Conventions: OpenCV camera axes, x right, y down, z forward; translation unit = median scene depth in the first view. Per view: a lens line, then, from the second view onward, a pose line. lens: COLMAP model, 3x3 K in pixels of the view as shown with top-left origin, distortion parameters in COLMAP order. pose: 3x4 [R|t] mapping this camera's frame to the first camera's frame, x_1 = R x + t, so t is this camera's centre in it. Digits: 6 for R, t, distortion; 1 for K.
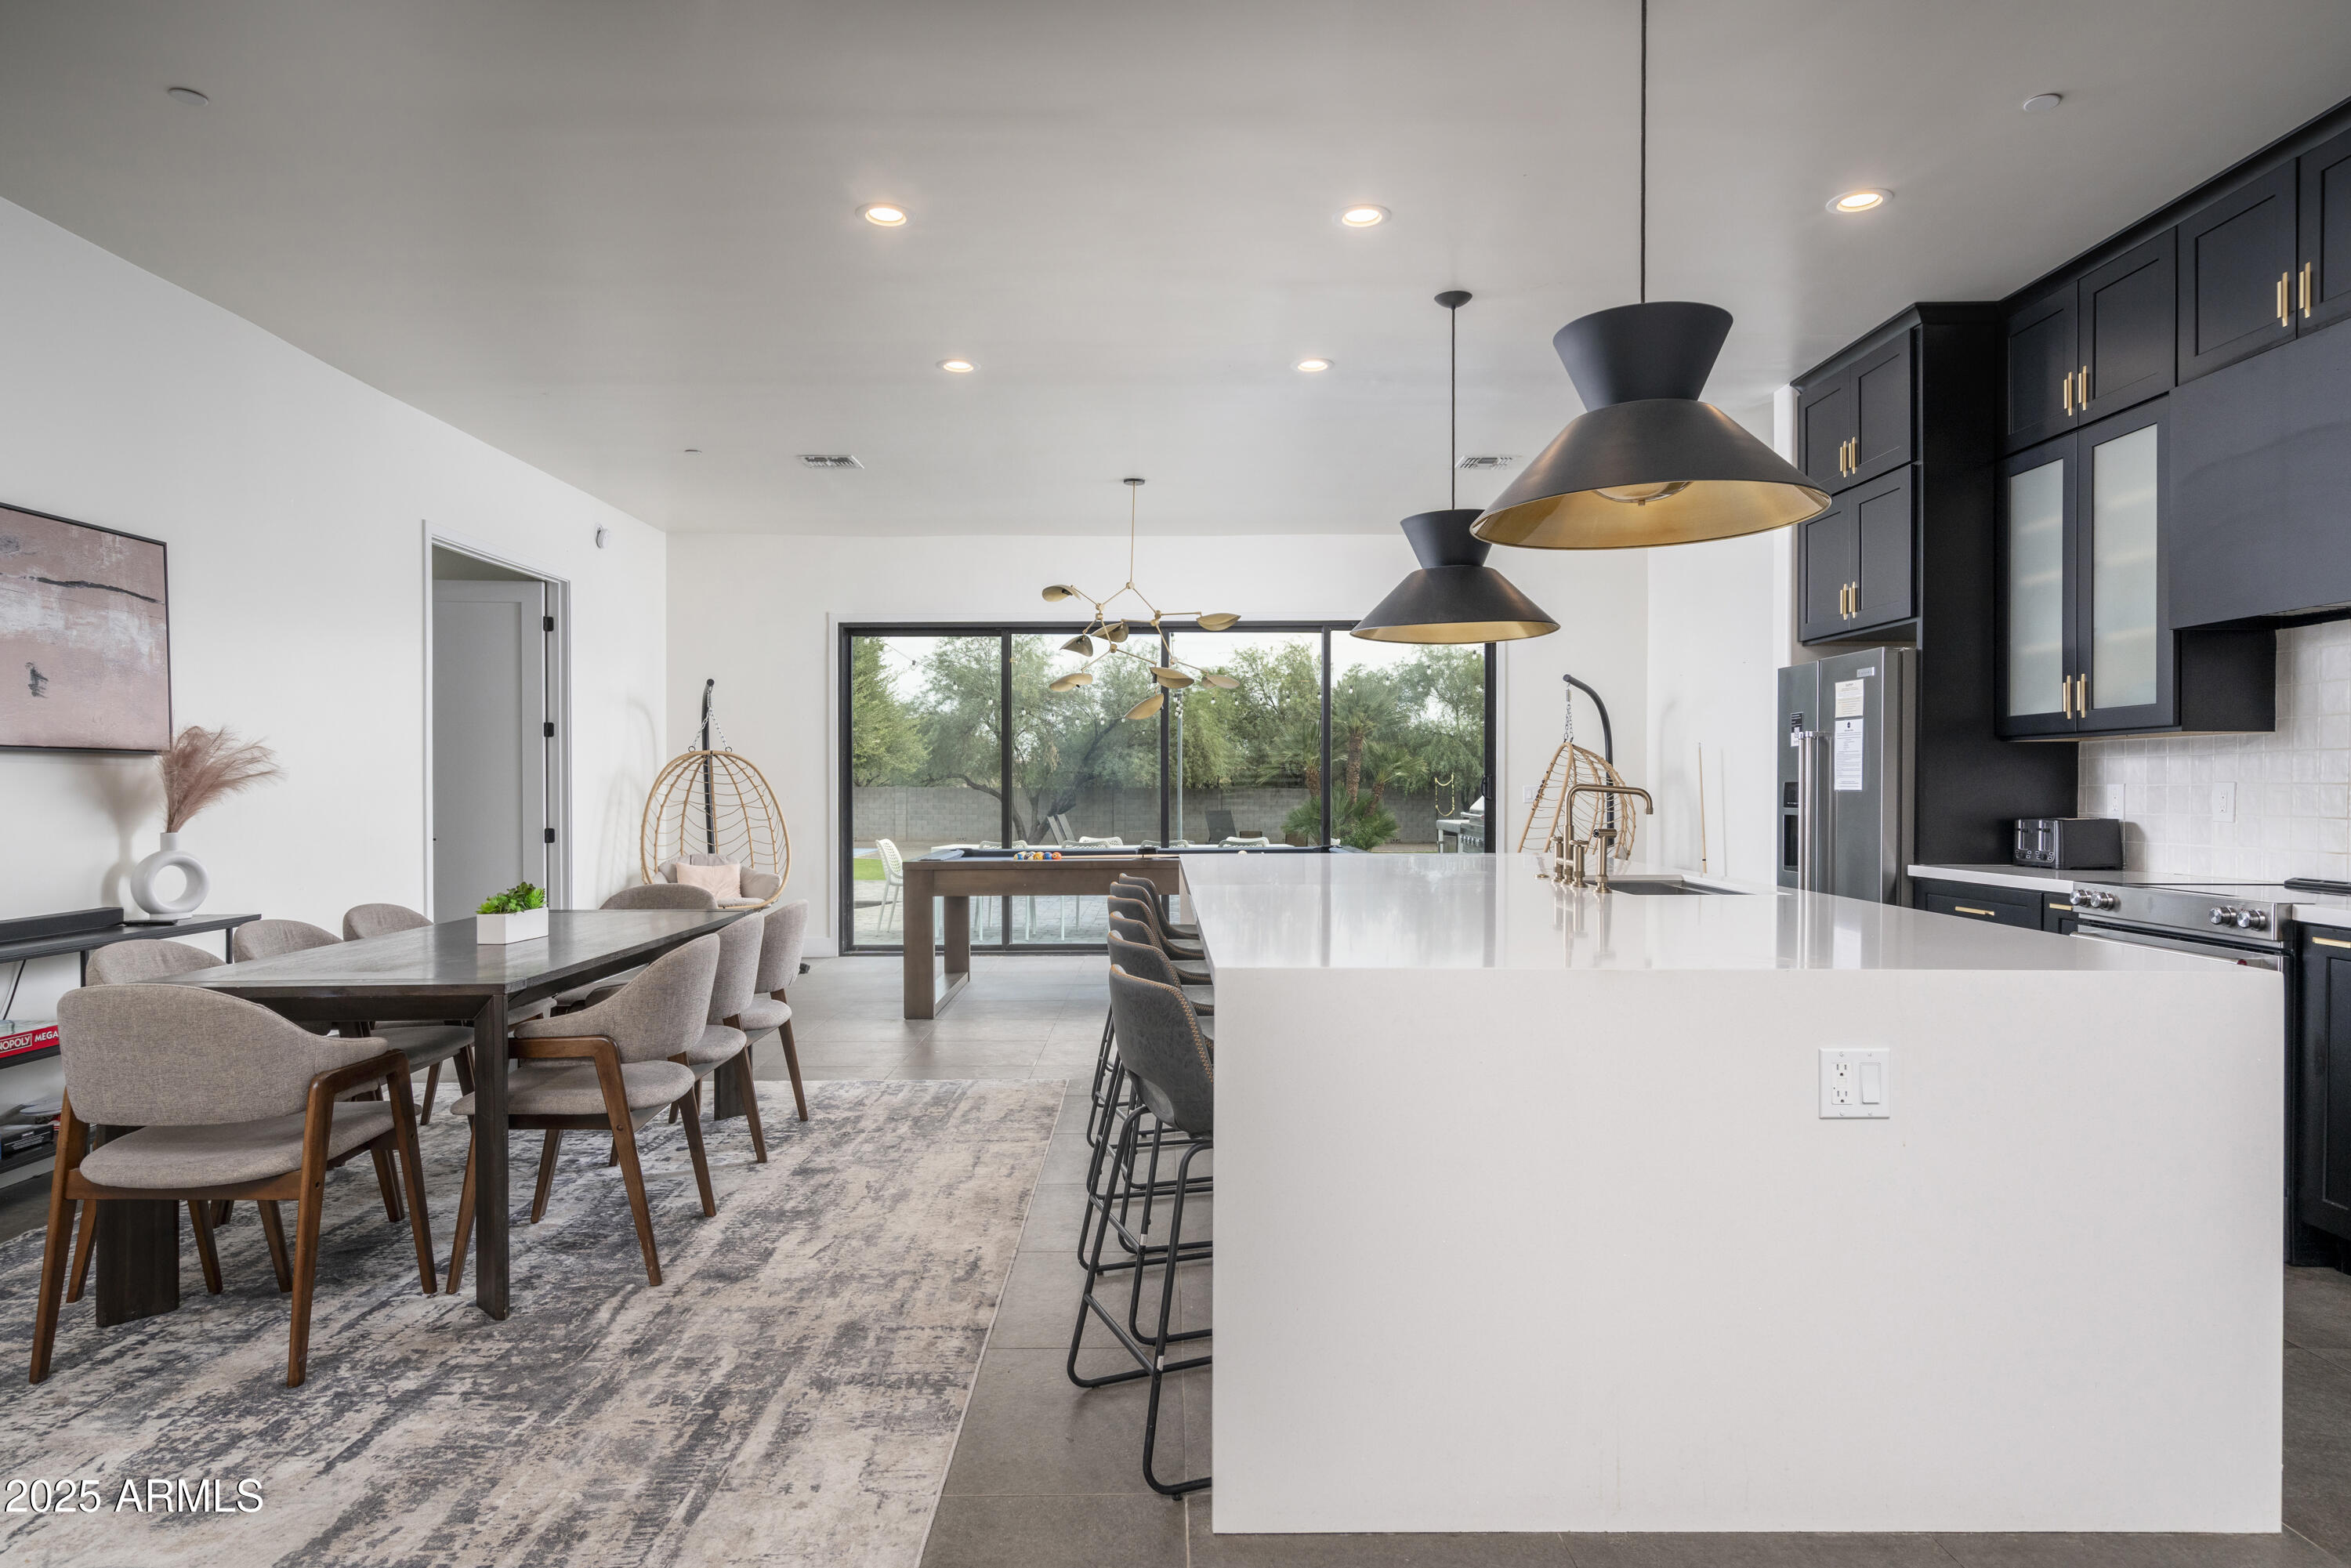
lens RADIAL K [[1328.1, 0, 1180.6], [0, 1328.1, 806.5], [0, 0, 1]] dist [0.003096, -0.001363]
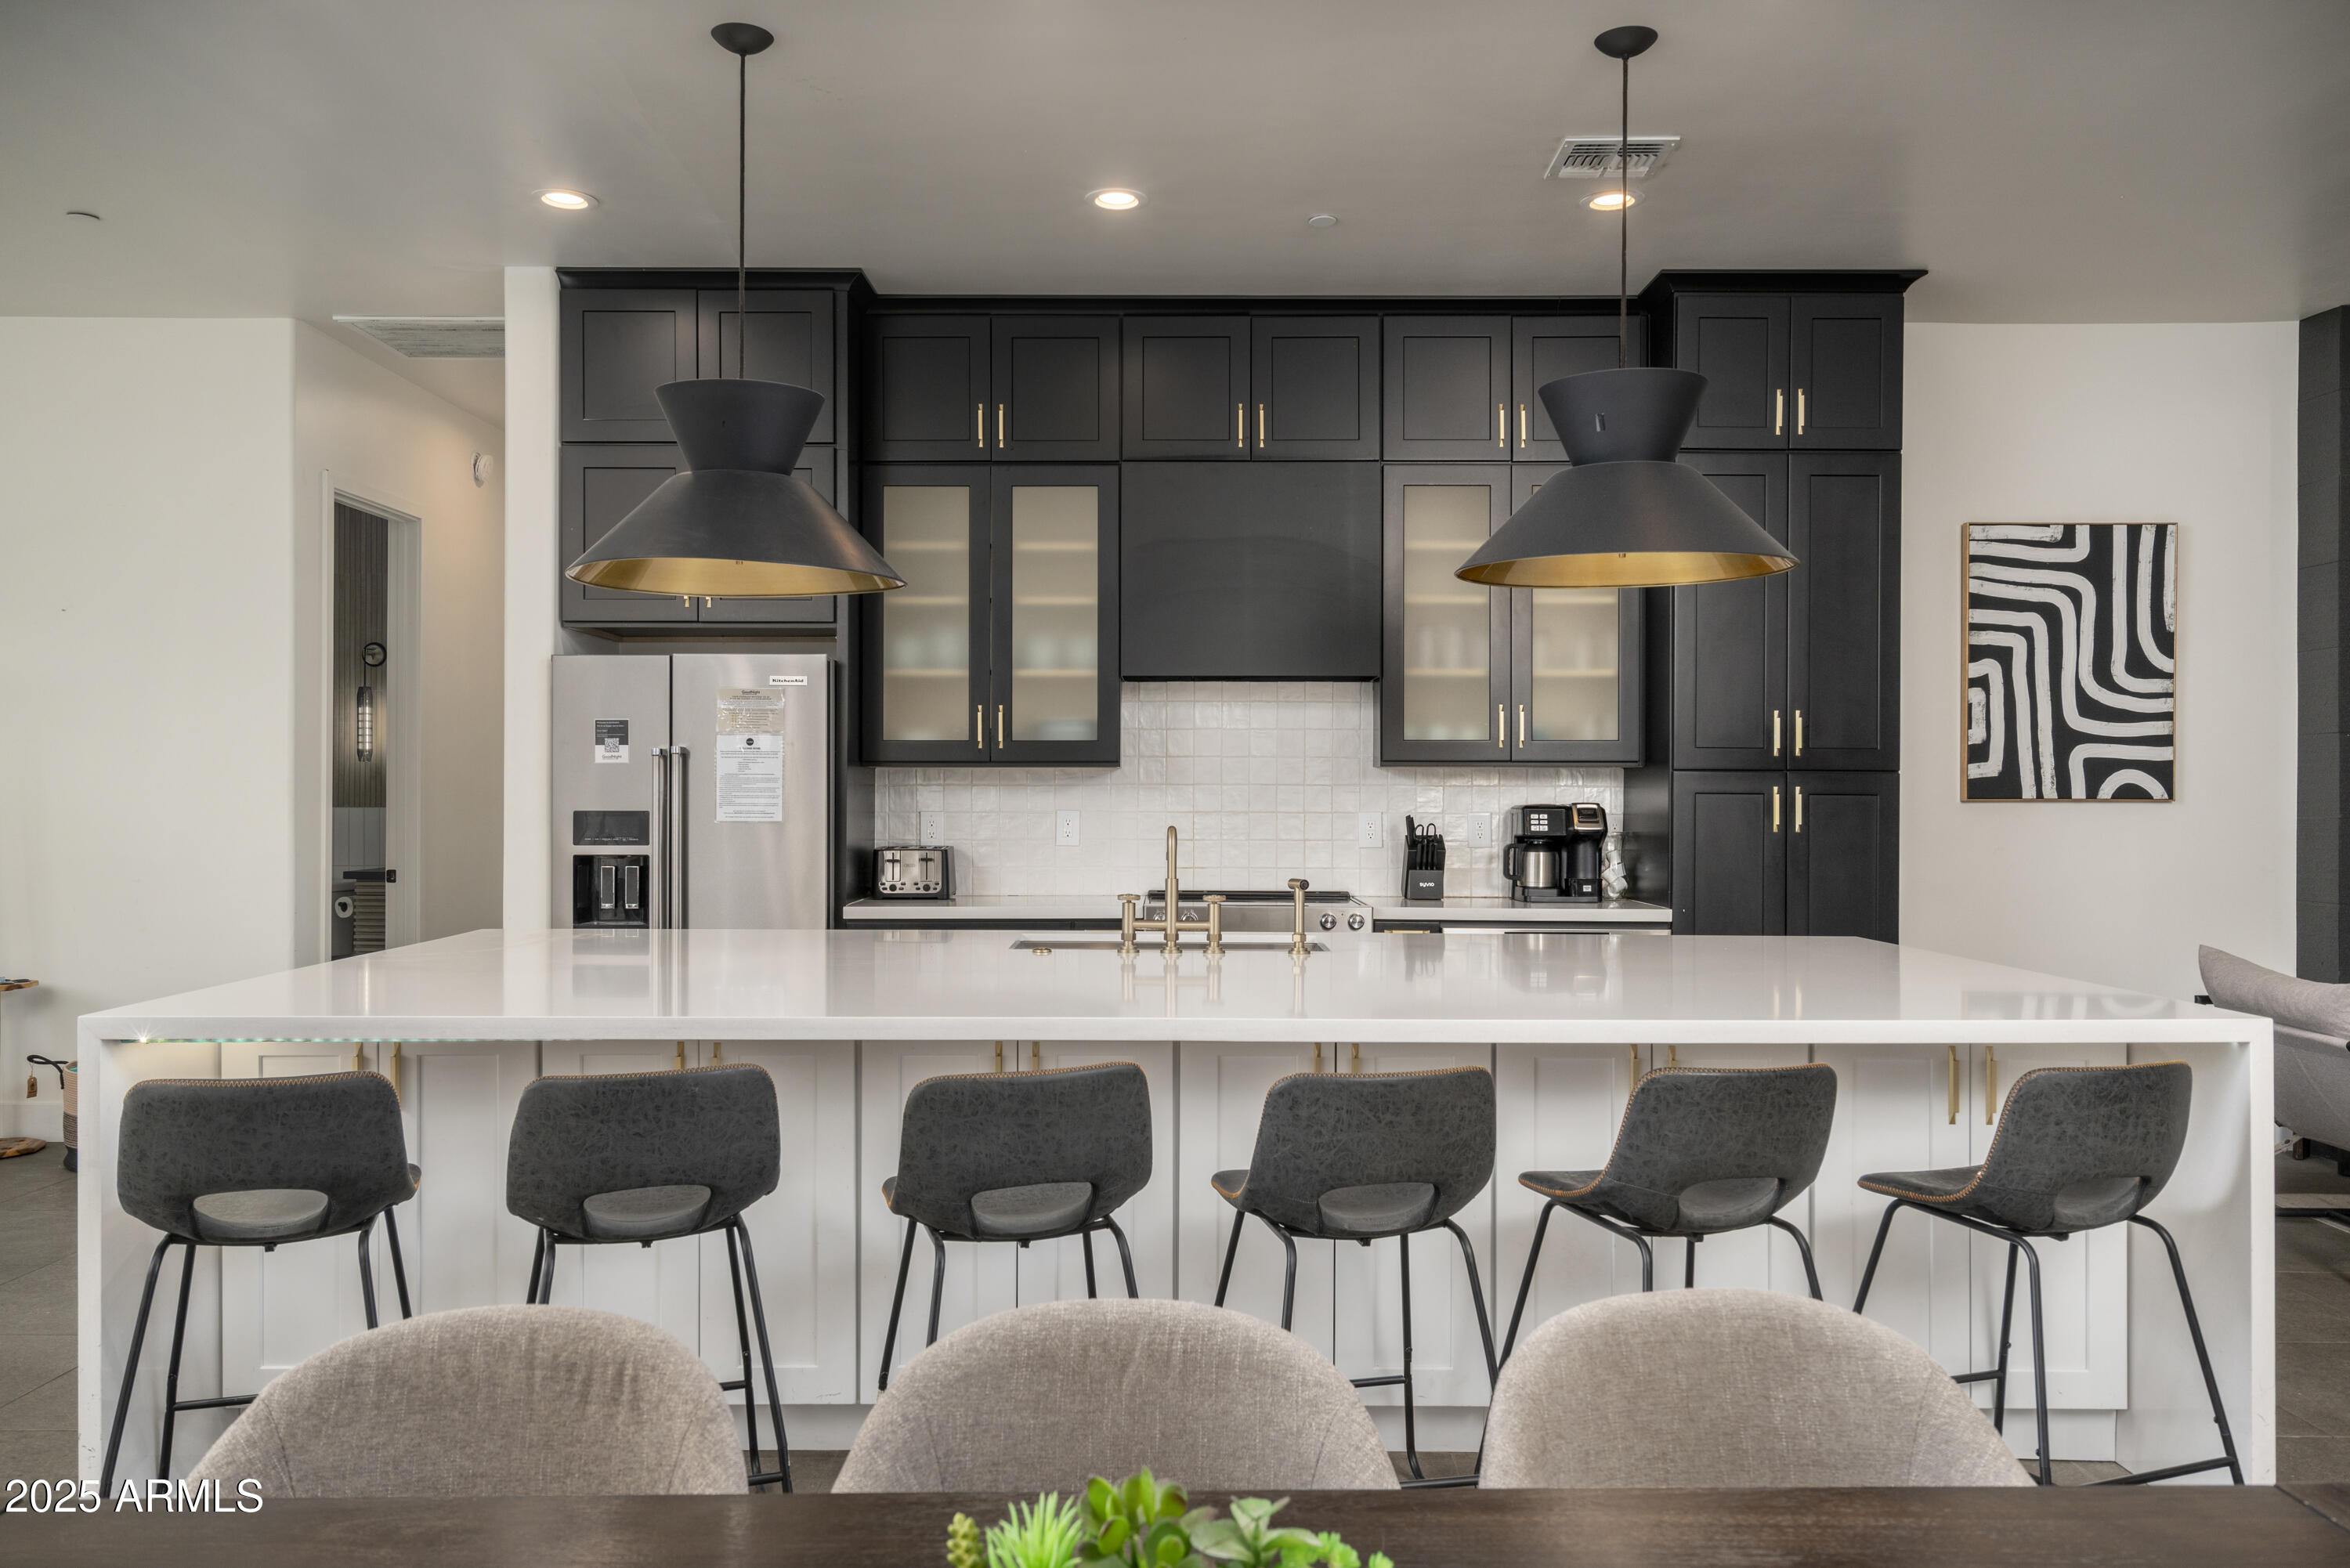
lens RADIAL K [[1727.4, 0, 1171.1], [0, 1727.4, 794.1], [0, 0, 1]] dist [0.000252, 0.000174]
pose [[0.029341, -0.005196, 0.999556, -0.656049], [0.012904, 0.999905, 0.004819, -0.037374], [-0.999486, 0.012757, 0.029405, 0.855134]]
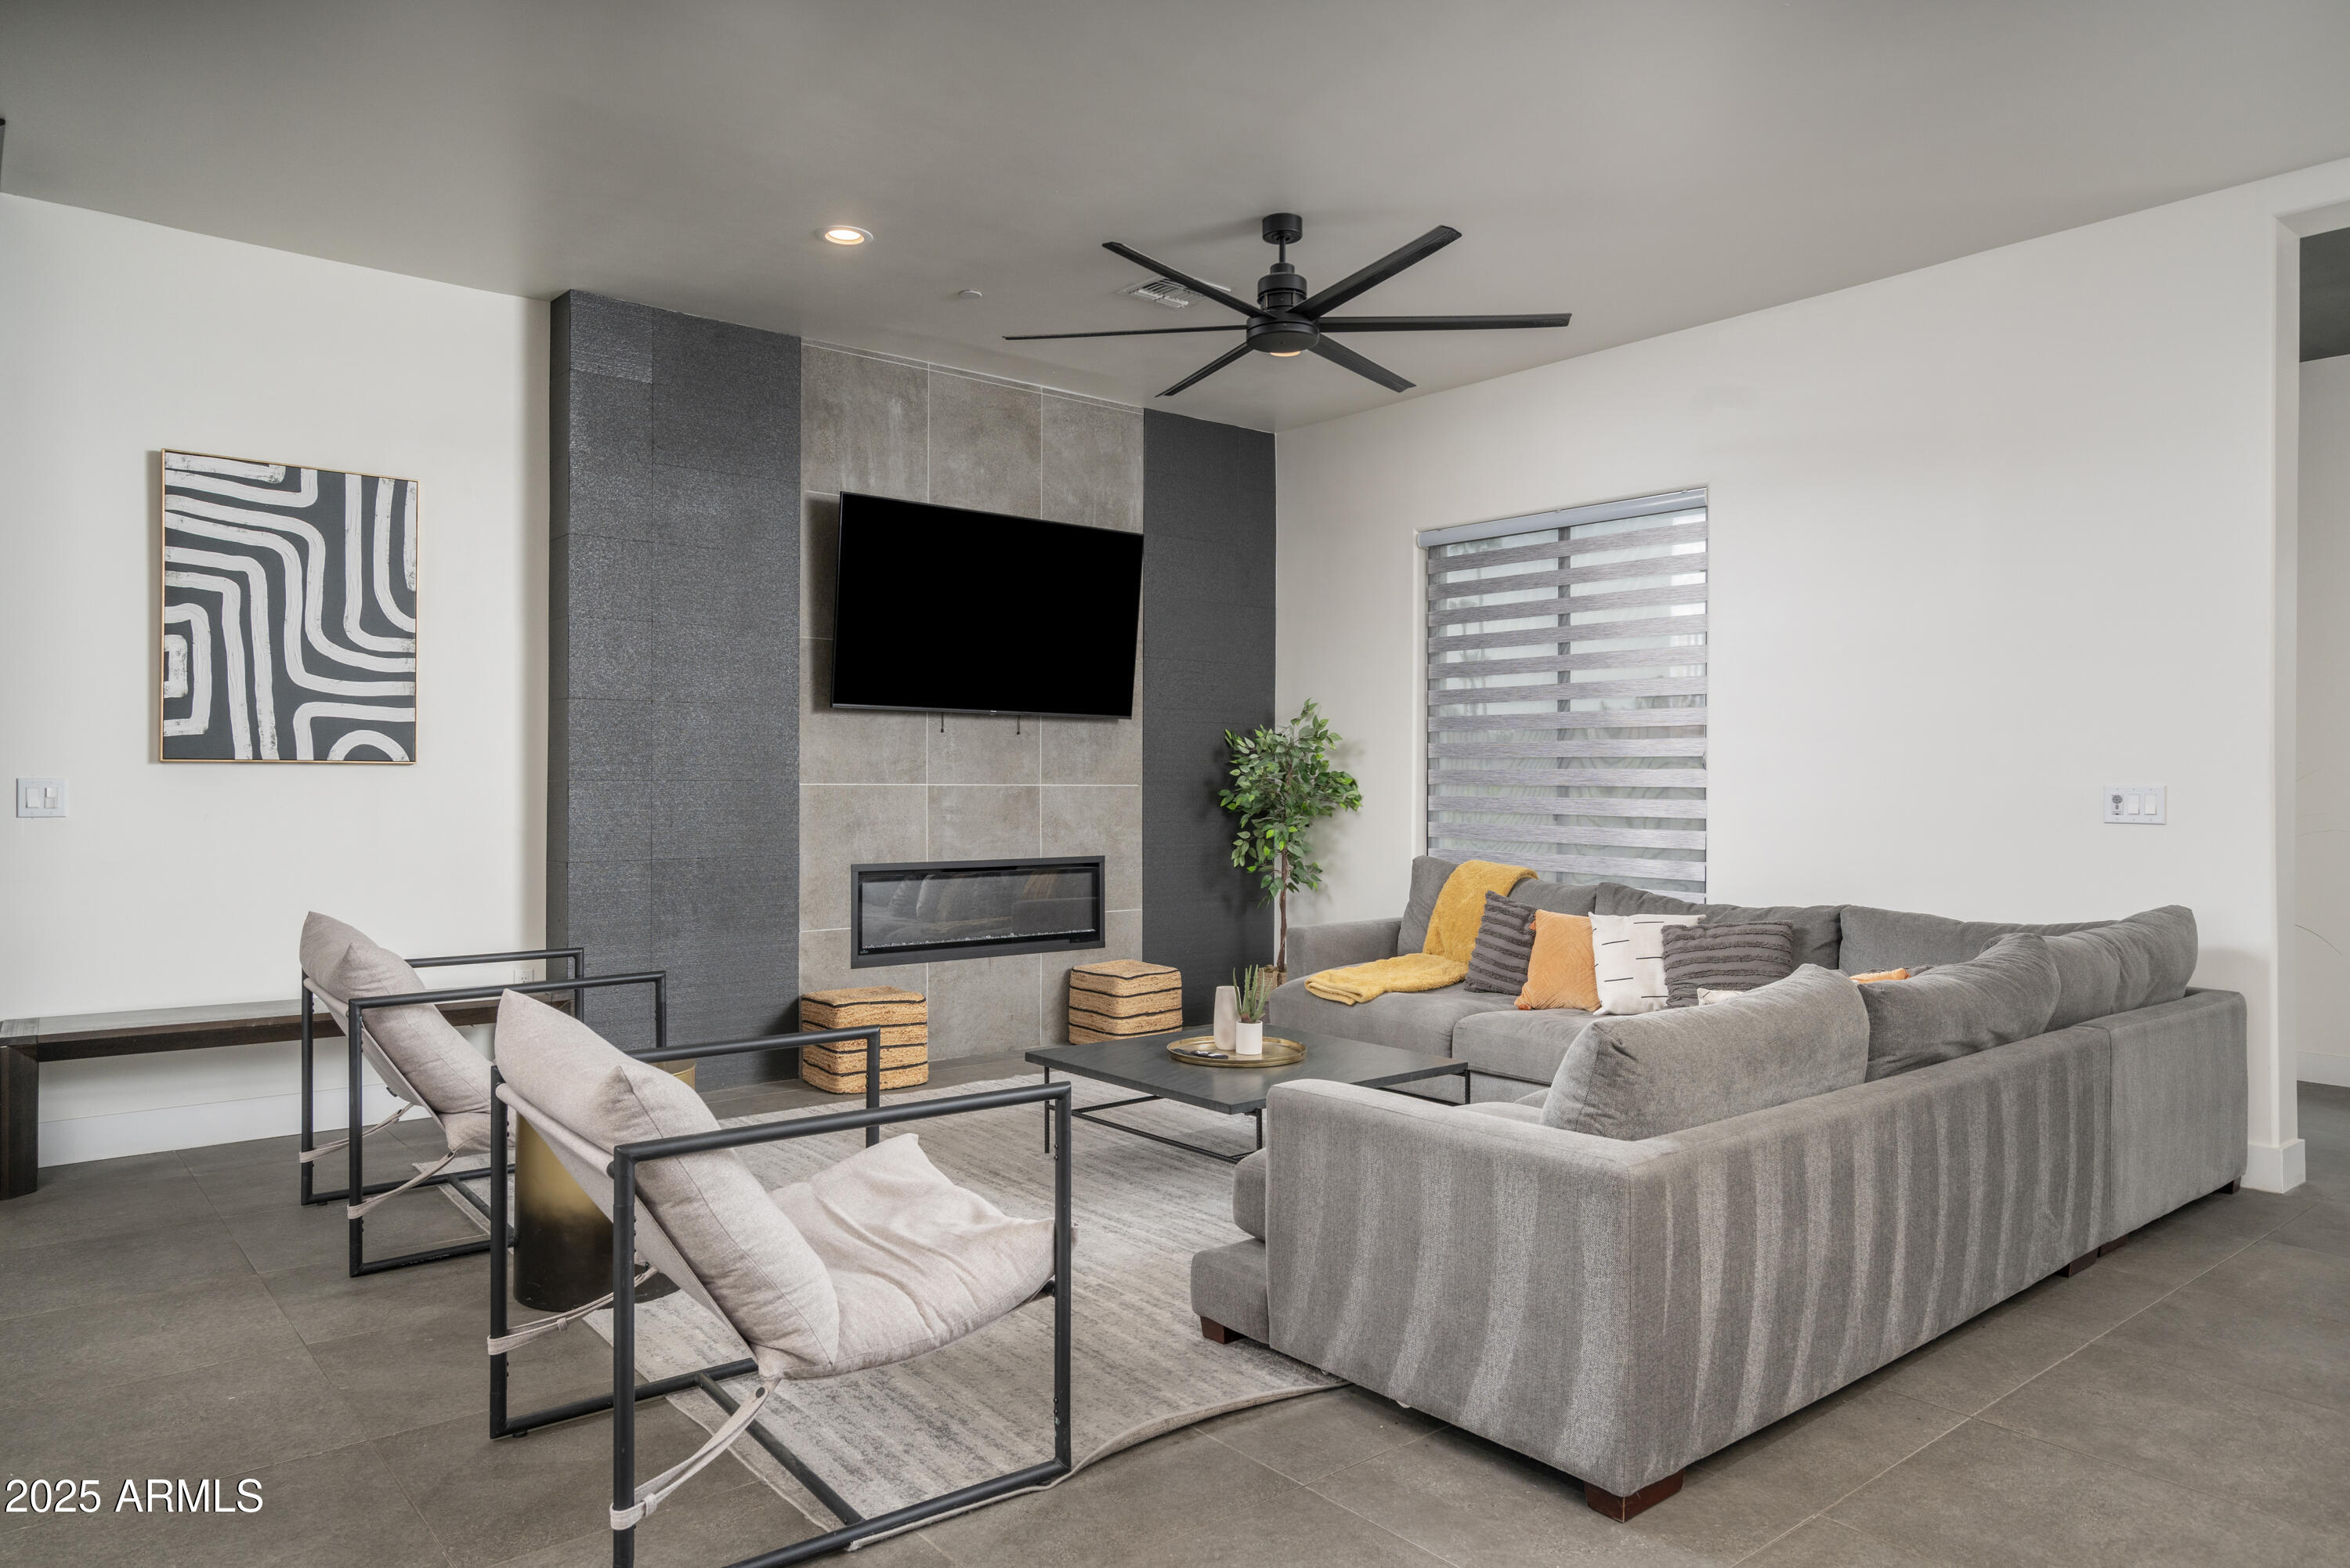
lens RADIAL K [[1492.1, 0, 1151.9], [0, 1492.1, 770.2], [0, 0, 1]] dist [0.005345, 0.005287]
pose [[-0.617086, 0.003630, 0.786887, -0.530115], [0.007864, 0.999968, 0.001554, -0.007231], [-0.786857, 0.007147, -0.617095, 0.367724]]
